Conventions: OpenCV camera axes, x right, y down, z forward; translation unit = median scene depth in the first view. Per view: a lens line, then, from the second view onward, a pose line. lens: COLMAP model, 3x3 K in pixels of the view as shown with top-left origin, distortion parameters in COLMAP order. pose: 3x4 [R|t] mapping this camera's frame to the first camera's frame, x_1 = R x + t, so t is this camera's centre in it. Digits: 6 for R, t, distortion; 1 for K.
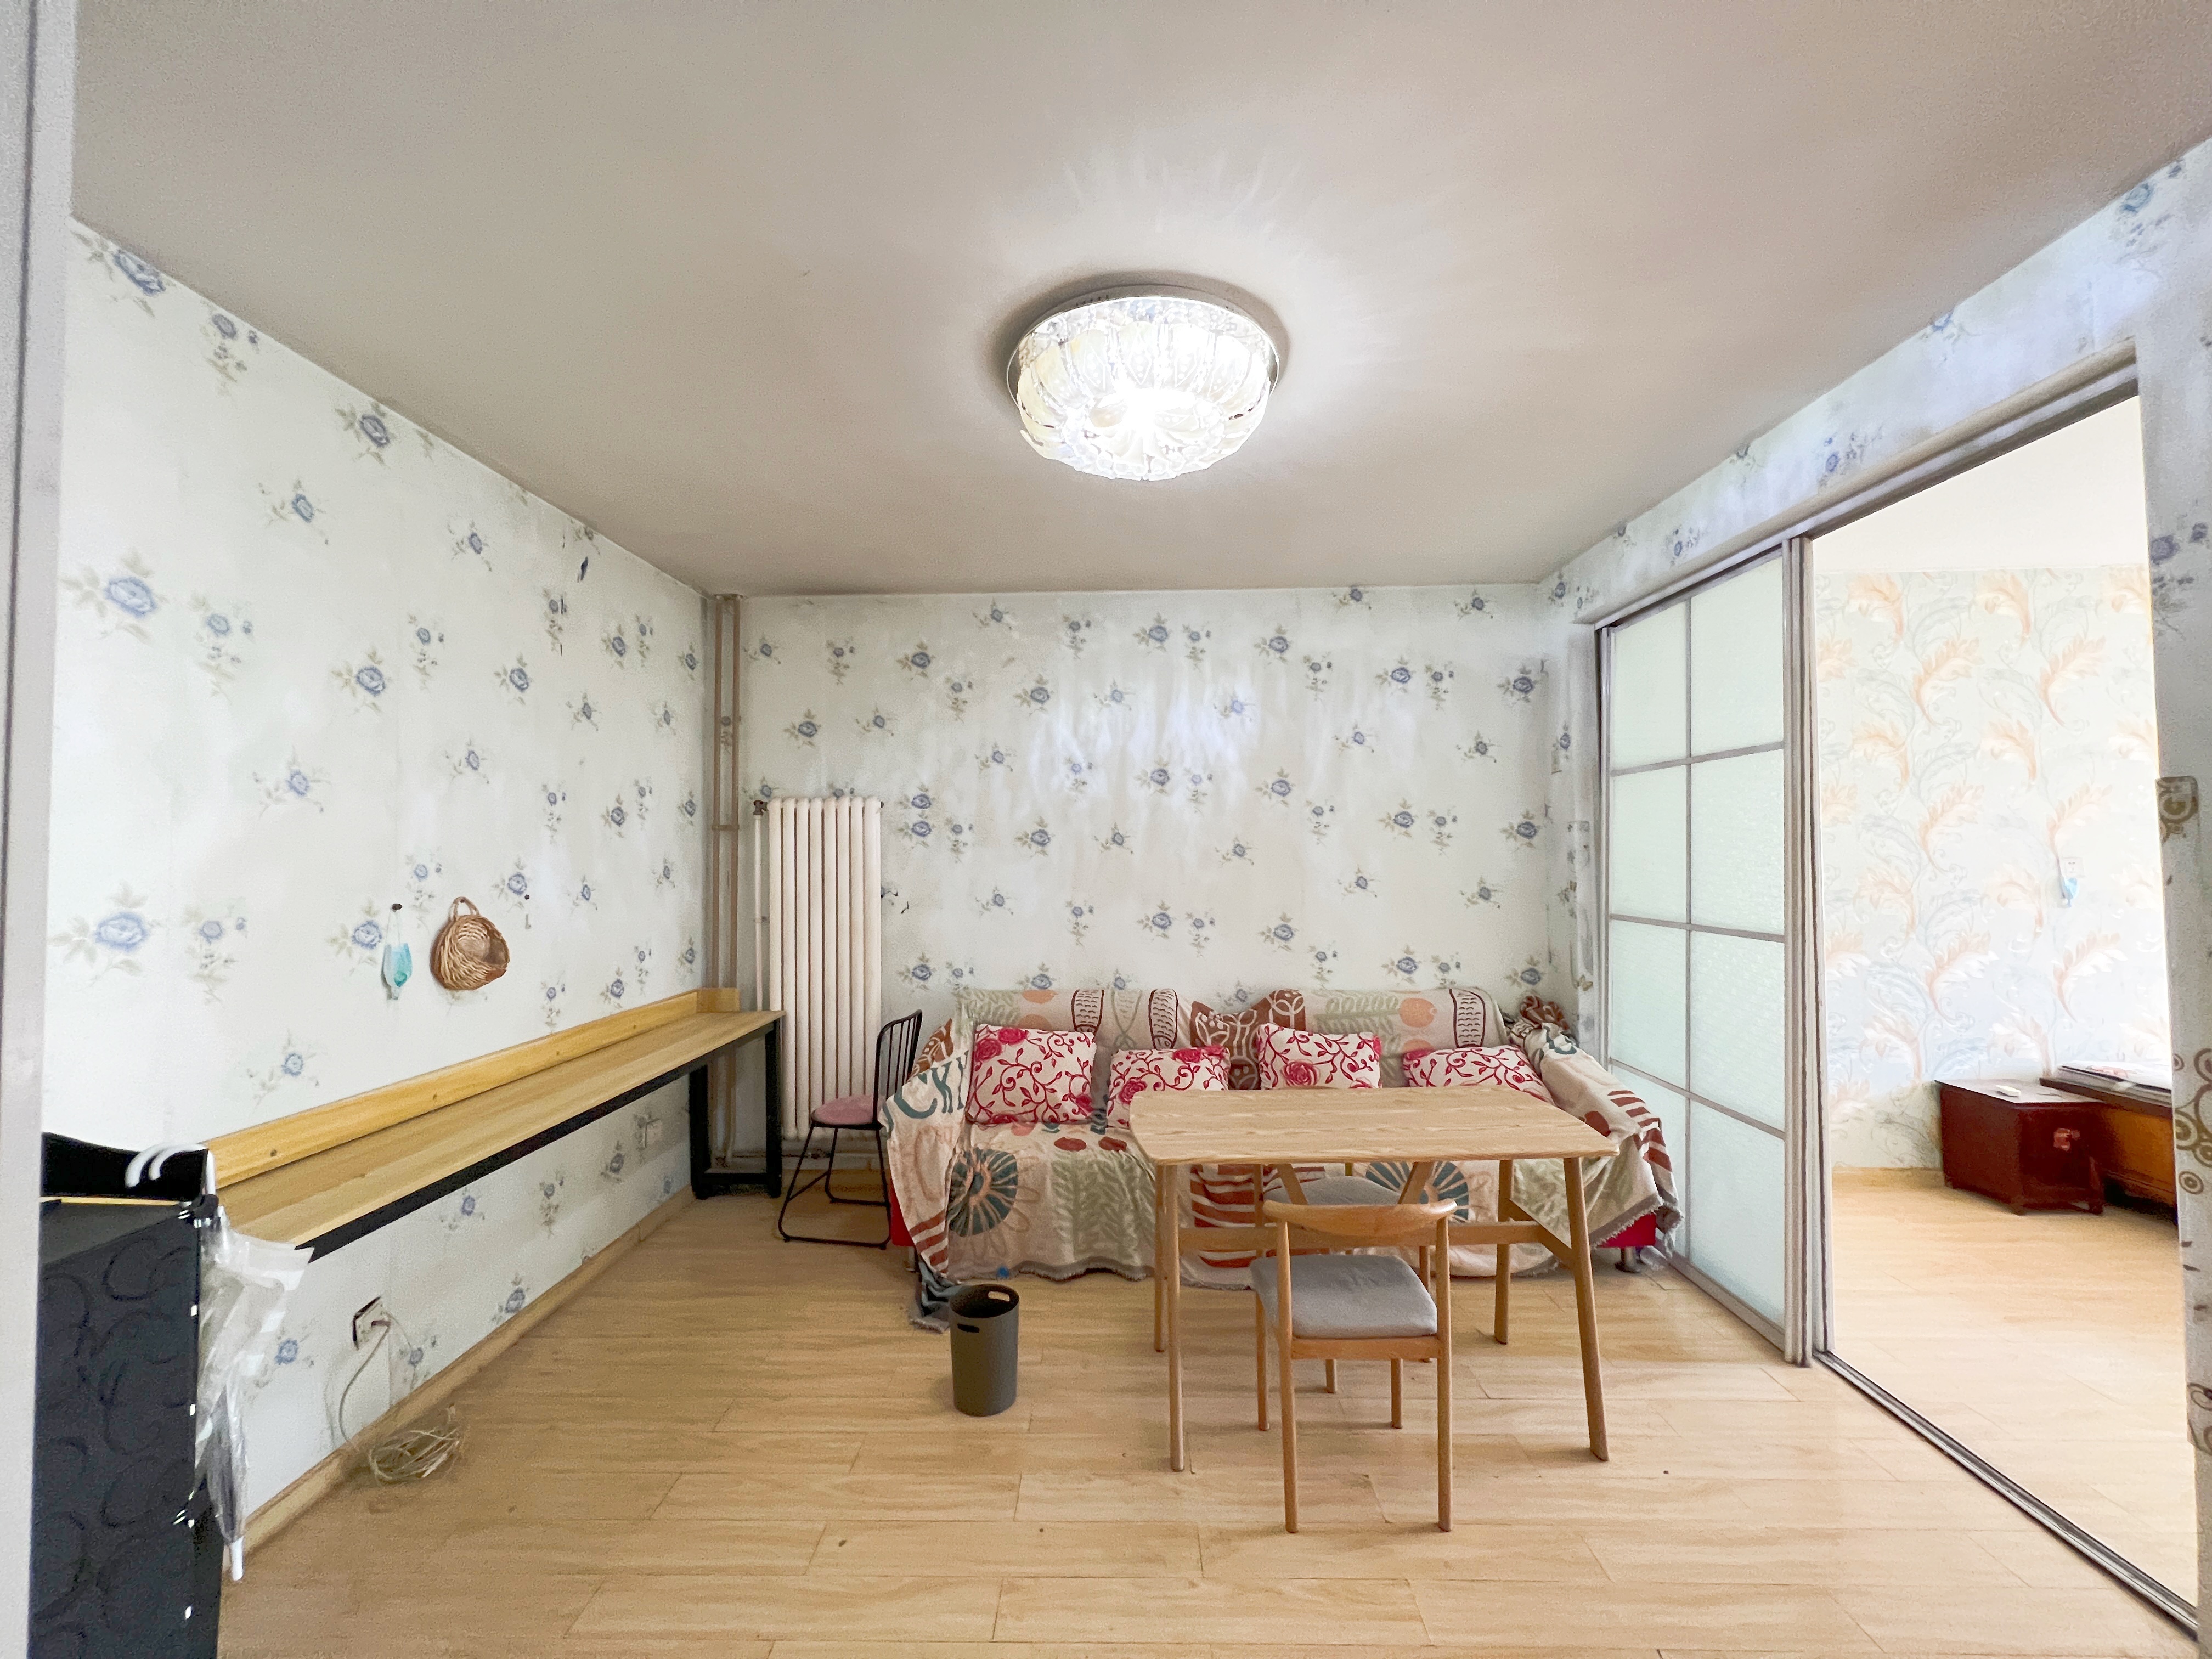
lens RADIAL K [[880.7, 0, 1106.6], [0, 880.7, 823.8], [0, 0, 1]] dist [-0.001980, 0.000516]
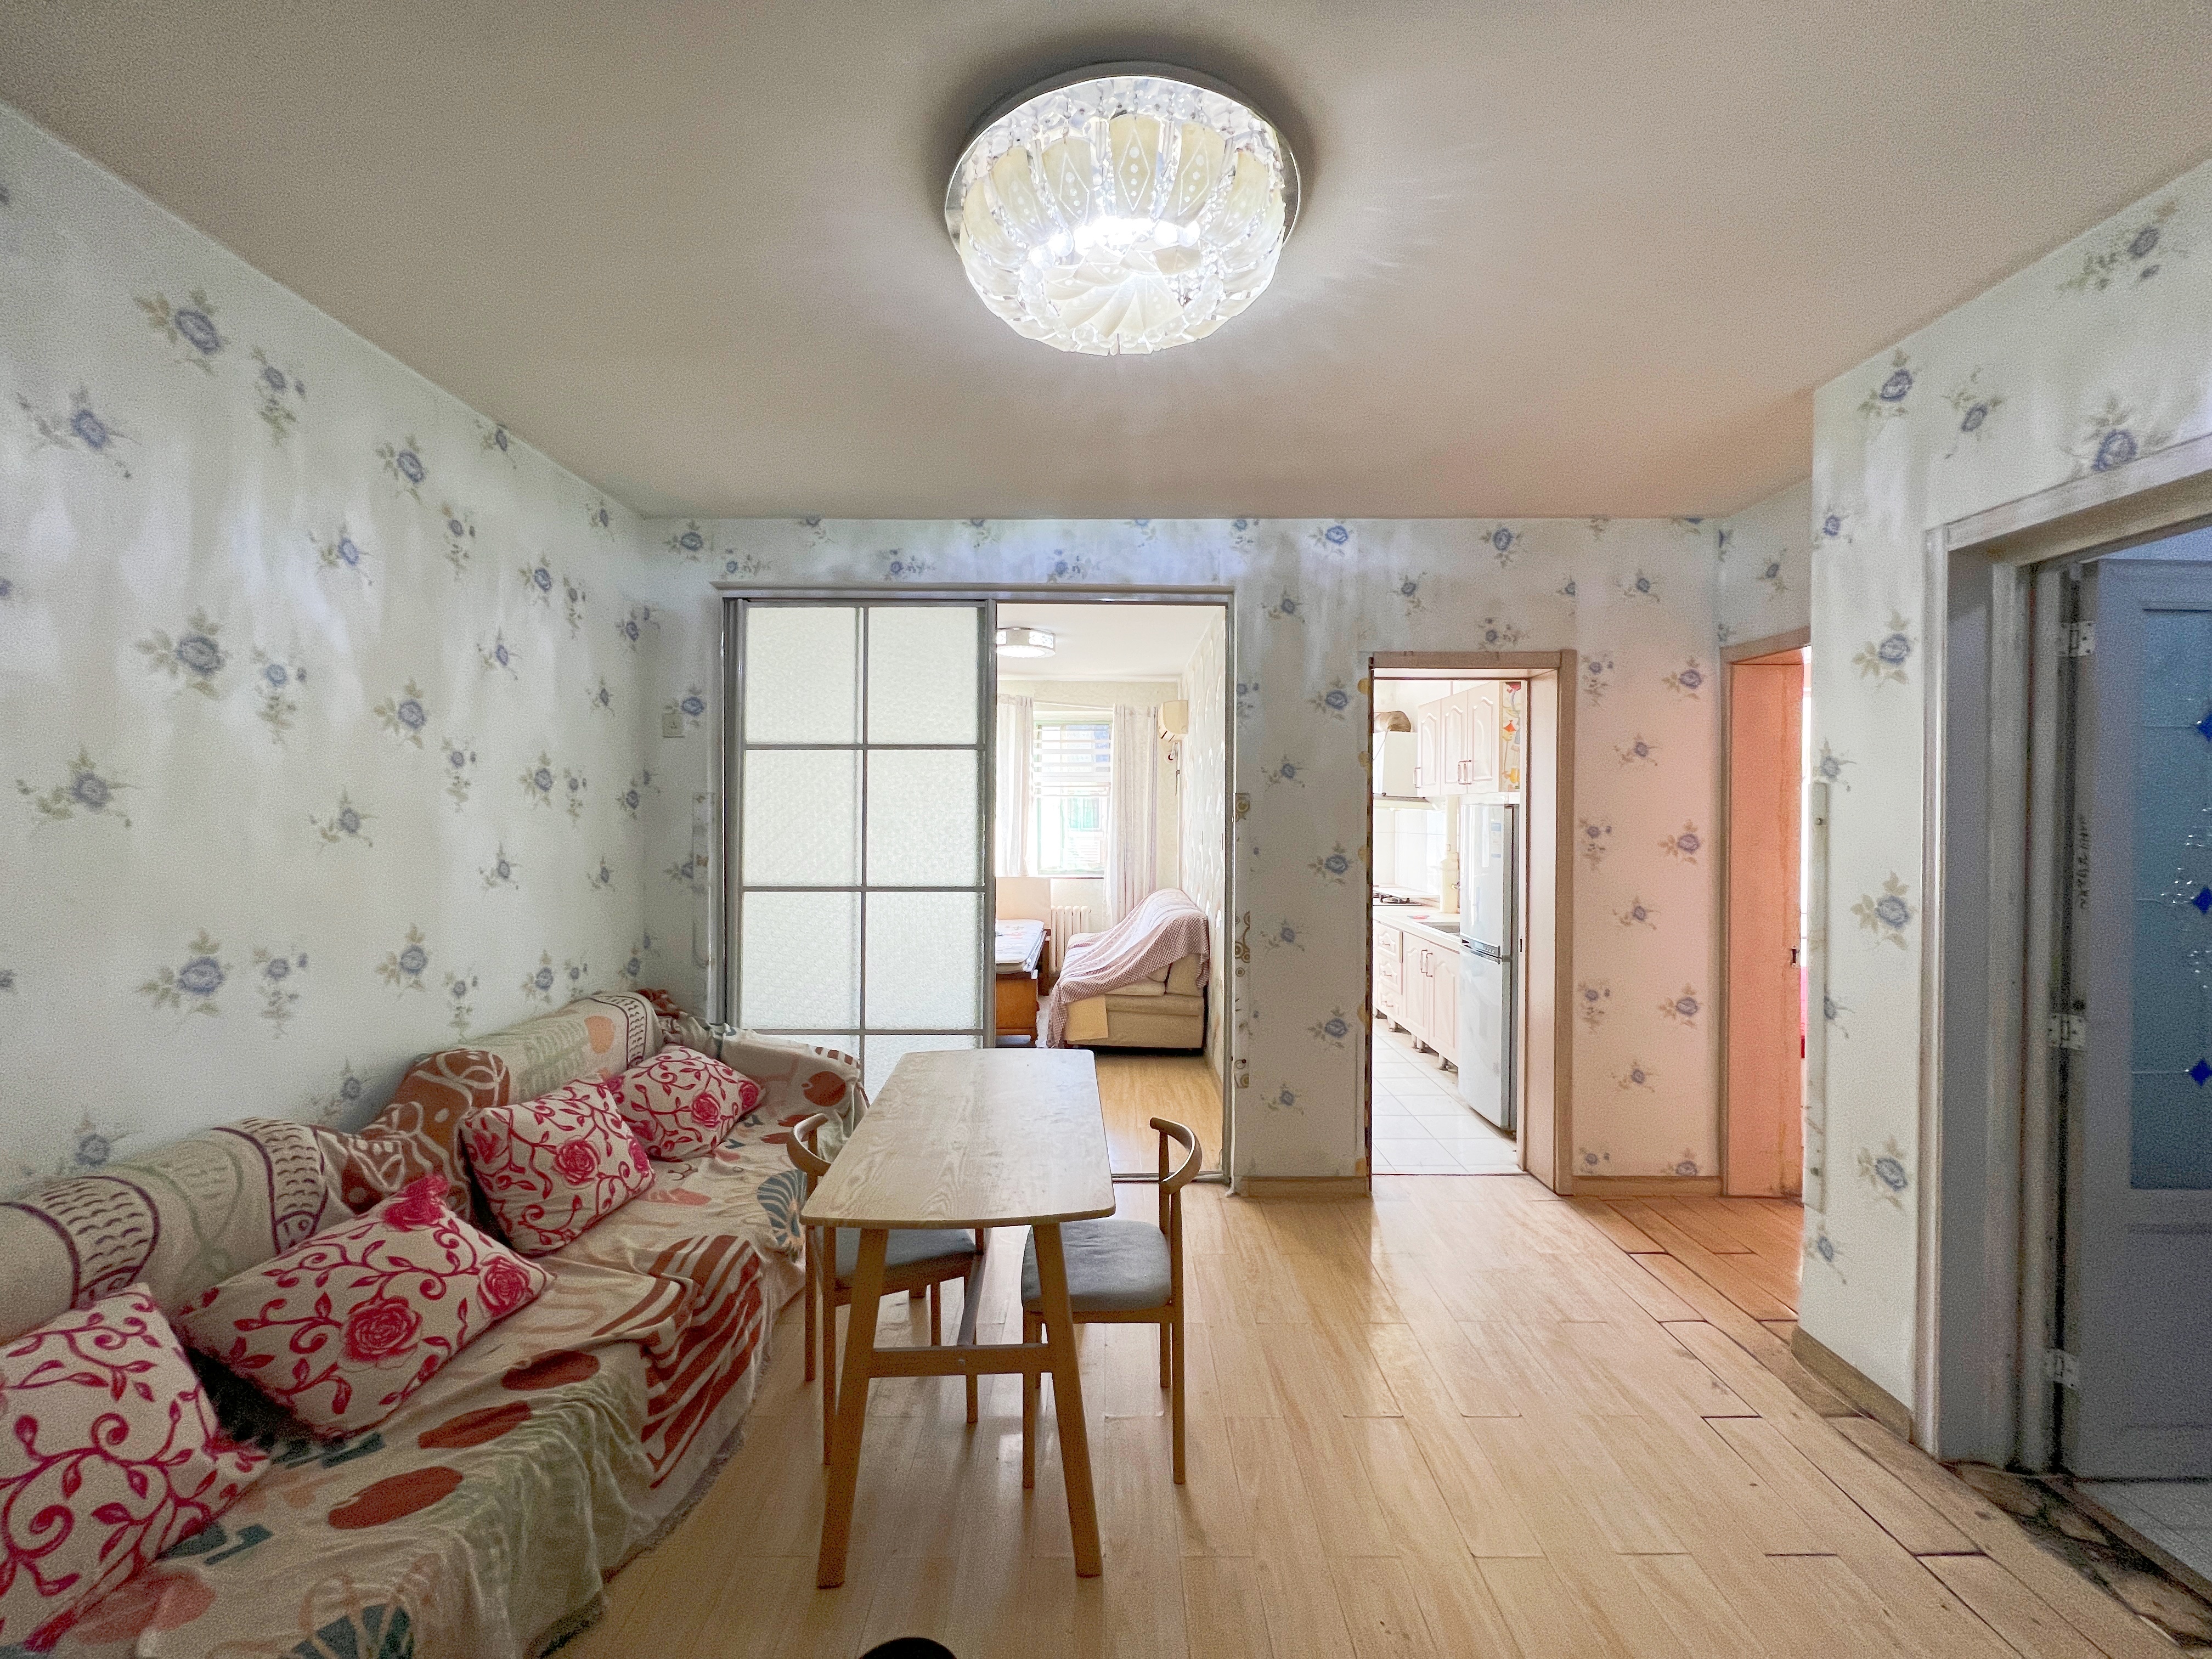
lens RADIAL K [[880.7, 0, 1105.3], [0, 880.7, 823.2], [0, 0, 1]] dist [-0.001980, 0.000516]
pose [[-0.028269, 0.003013, 0.999596, -0.406235], [-0.034653, 0.999391, -0.003993, 0.018268], [-0.999000, -0.034752, -0.028147, 0.564995]]
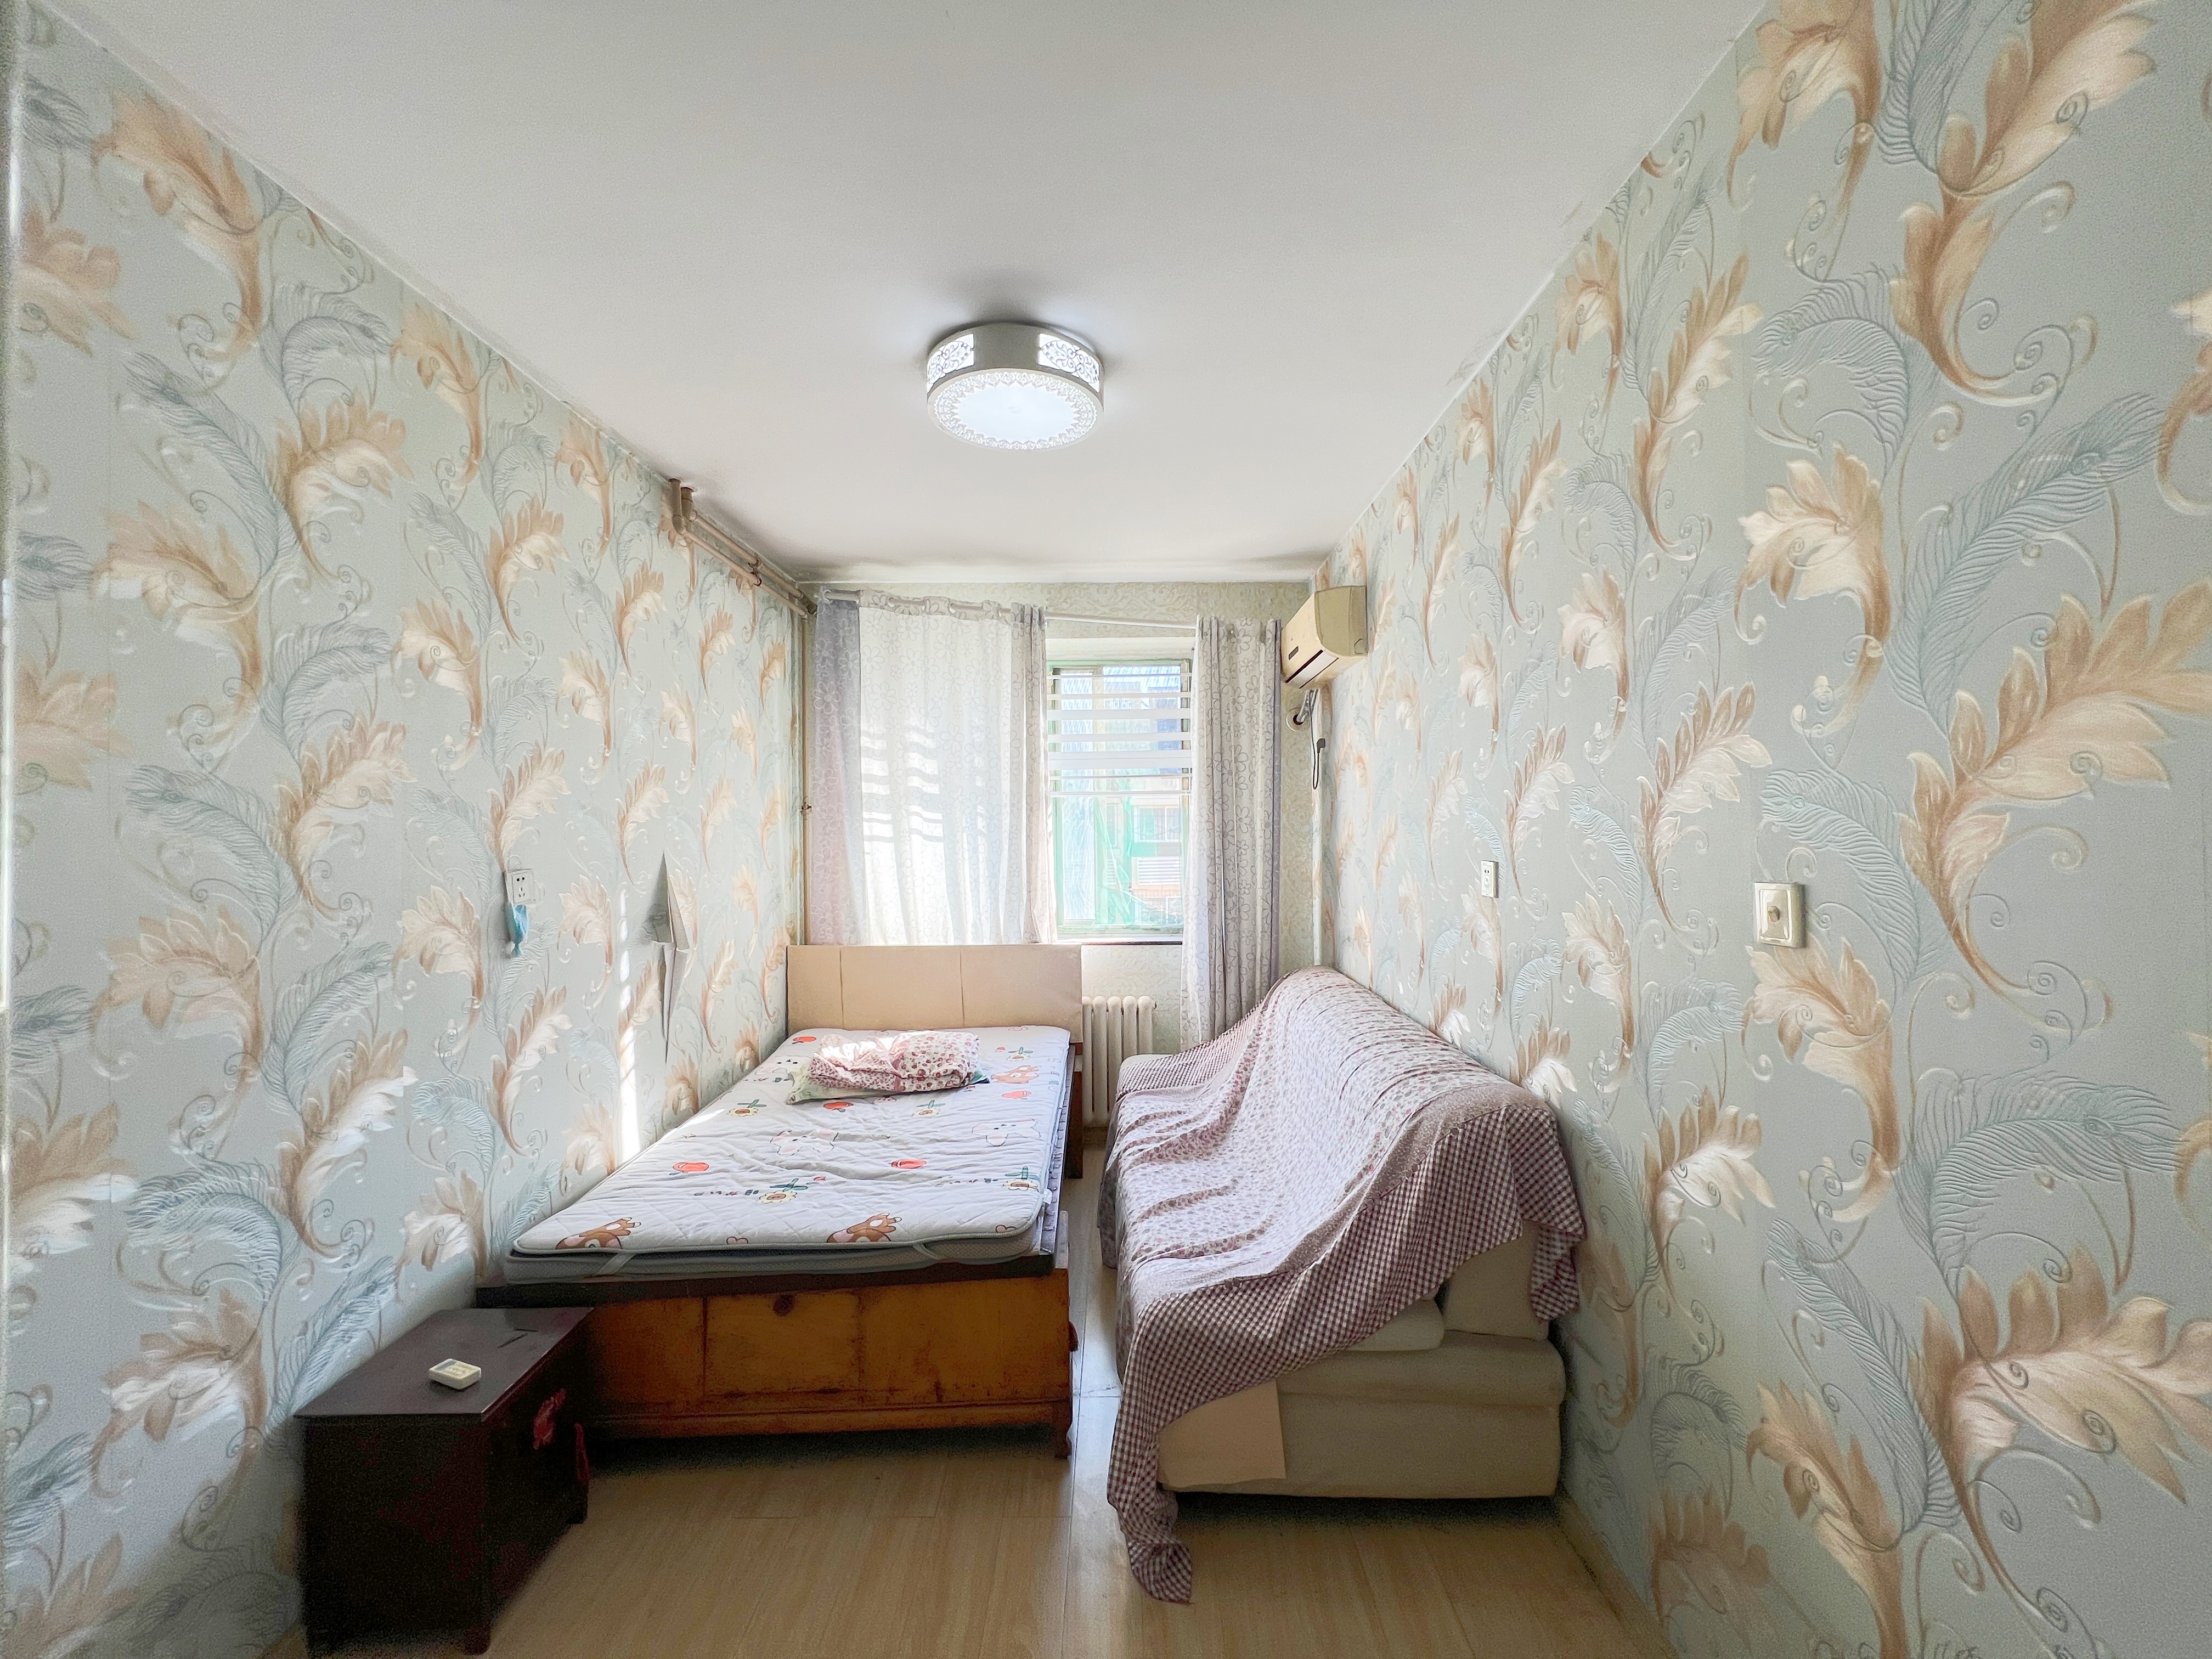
lens RADIAL K [[880.7, 0, 1107.7], [0, 880.7, 823.9], [0, 0, 1]] dist [-0.001980, 0.000516]
pose [[-0.023328, 0.019043, 0.999546, 0.505043], [-0.022986, 0.999544, -0.019579, 0.011018], [-0.999464, -0.023432, -0.022880, 0.623497]]
